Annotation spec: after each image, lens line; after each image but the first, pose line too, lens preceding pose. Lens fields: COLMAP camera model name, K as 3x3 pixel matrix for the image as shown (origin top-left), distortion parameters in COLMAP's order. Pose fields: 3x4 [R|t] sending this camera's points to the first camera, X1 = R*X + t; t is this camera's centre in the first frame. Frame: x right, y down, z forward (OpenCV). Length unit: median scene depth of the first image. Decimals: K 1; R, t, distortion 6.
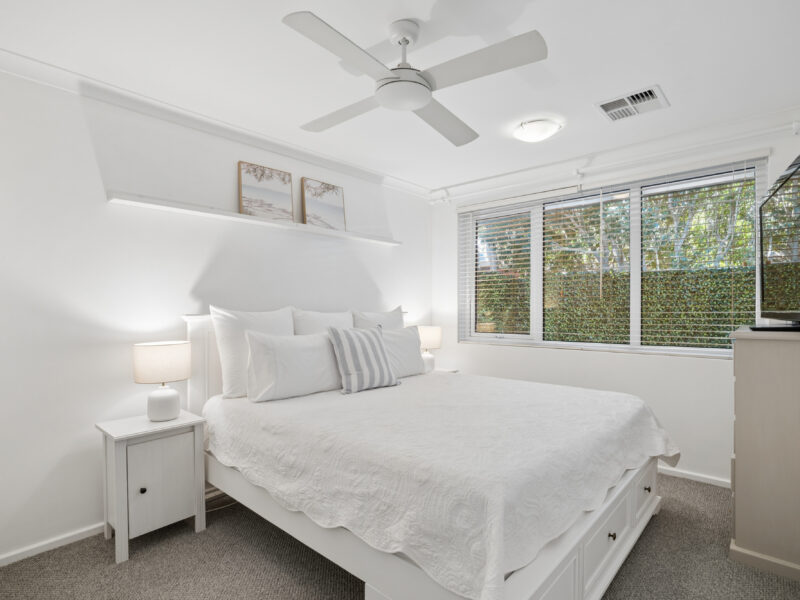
lens RADIAL K [[421.1, 0, 402.7], [0, 421.1, 303.3], [0, 0, 1]] dist [-0.012323, 0.001570]
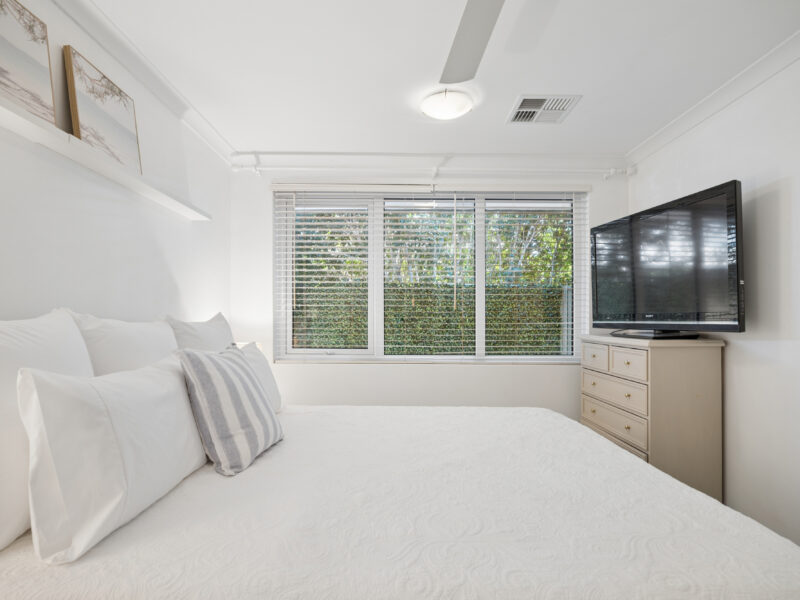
lens RADIAL K [[425.1, 0, 399.2], [0, 425.1, 323.0], [0, 0, 1]] dist [-0.026106, 0.008768]
pose [[0.749818, 0.001631, 0.661642, -0.261691], [-0.015816, 0.999755, 0.015460, 0.008673], [-0.661455, -0.022057, 0.749661, 0.362943]]
